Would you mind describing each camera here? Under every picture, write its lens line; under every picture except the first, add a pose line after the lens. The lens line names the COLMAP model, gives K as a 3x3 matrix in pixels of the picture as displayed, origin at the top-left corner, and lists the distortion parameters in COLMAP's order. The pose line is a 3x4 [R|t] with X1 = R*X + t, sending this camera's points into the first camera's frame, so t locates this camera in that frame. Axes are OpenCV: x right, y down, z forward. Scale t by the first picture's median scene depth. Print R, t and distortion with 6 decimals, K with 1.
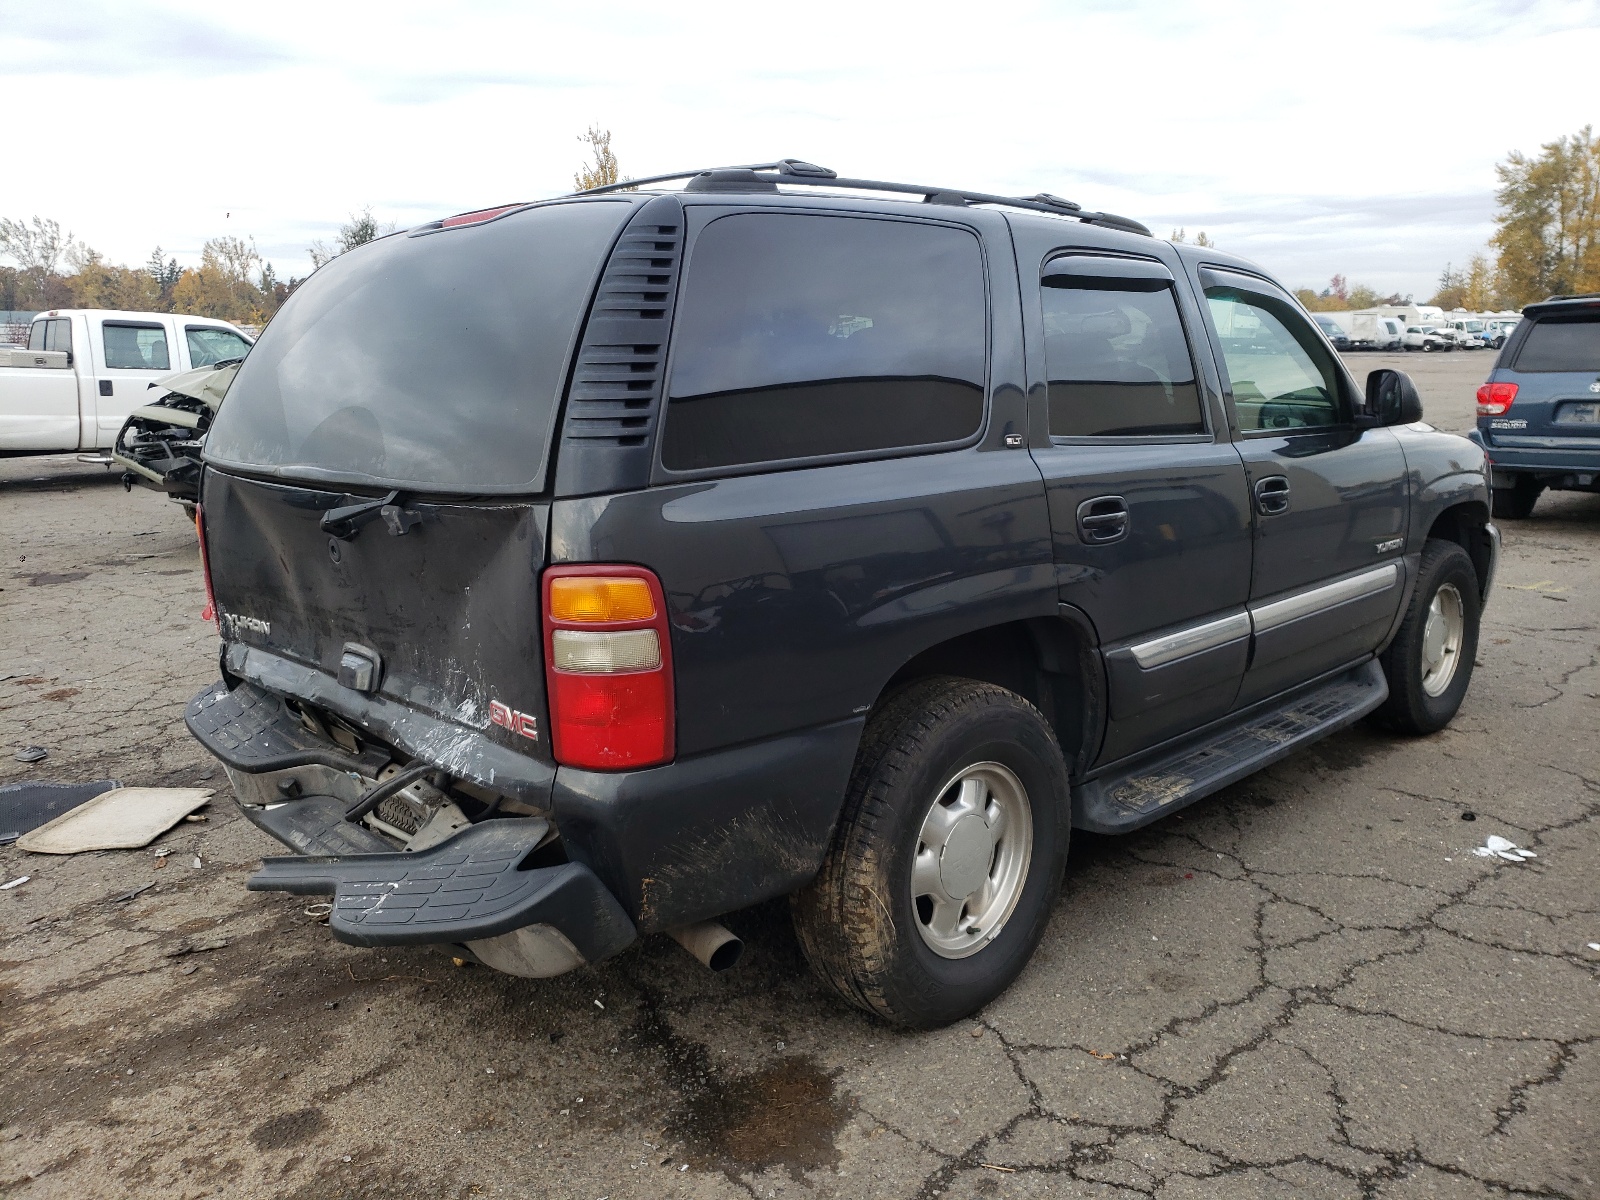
lens RADIAL K [[1216.9, 0, 800.0], [0, 1216.9, 600.0], [0, 0, 1]] dist [0.014443, 0.000392]
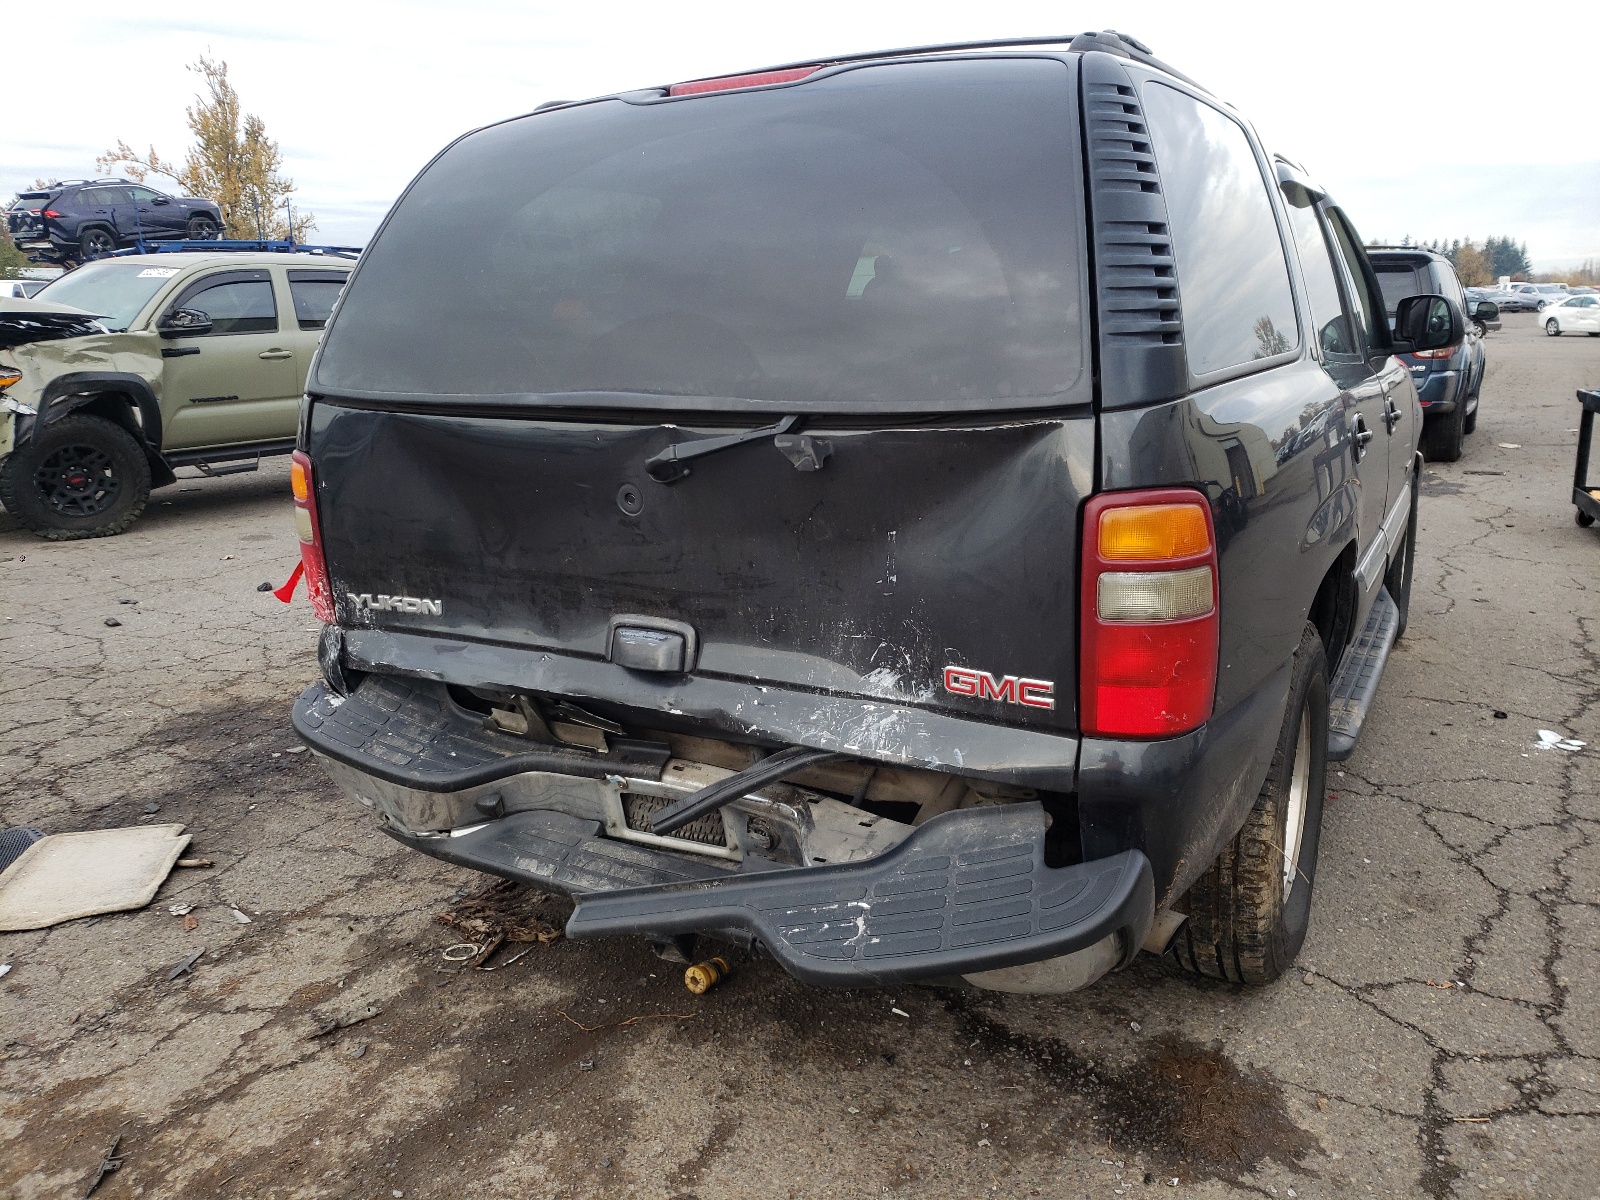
lens RADIAL K [[1216.9, 0, 800.0], [0, 1216.9, 600.0], [0, 0, 1]] dist [0.014443, 0.000392]
pose [[0.961115, -0.063665, 0.268709, -0.494917], [0.055184, 0.997714, 0.039004, 0.000284], [-0.270578, -0.022659, 0.962431, 0.210961]]
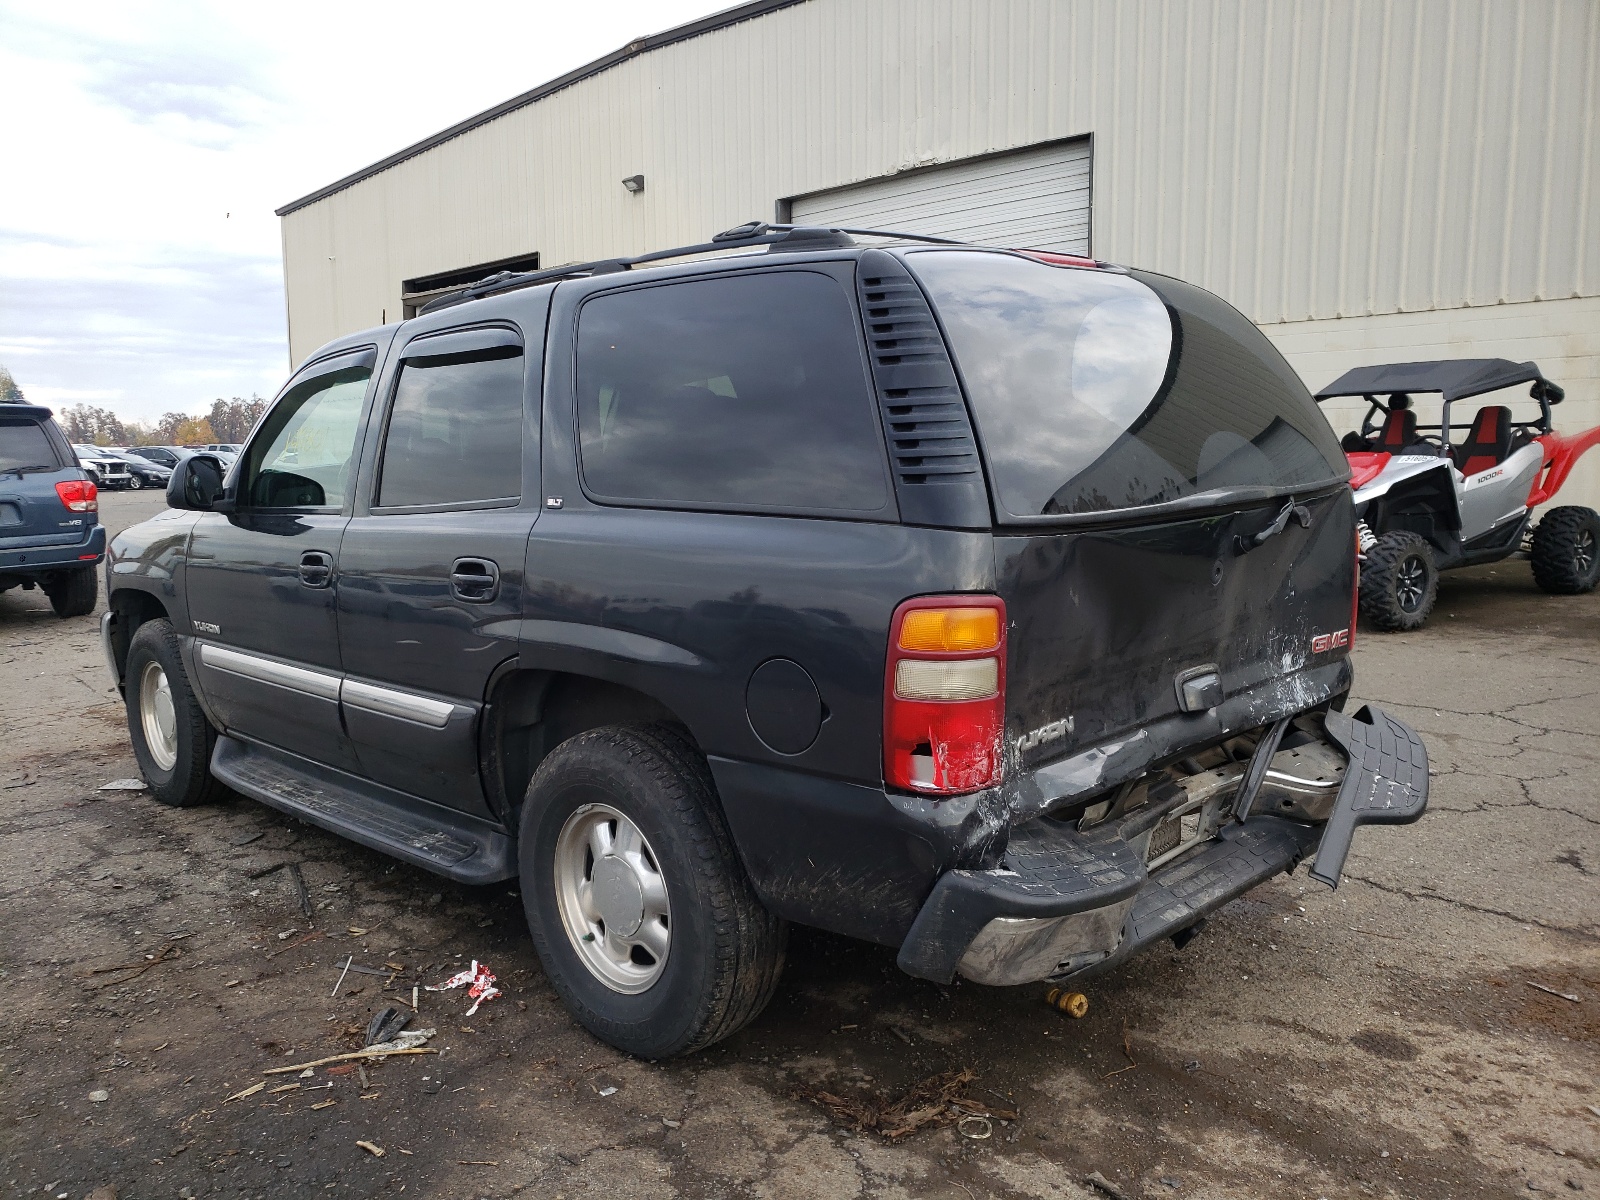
lens RADIAL K [[1207.7, 0, 797.9], [0, 1207.7, 649.7], [0, 0, 1]] dist [0.039052, 0.000187]
pose [[0.004224, -0.158909, 0.987284, -1.405998], [0.221601, 0.962895, 0.154035, -0.213621], [-0.975128, 0.218133, 0.039282, 1.325364]]
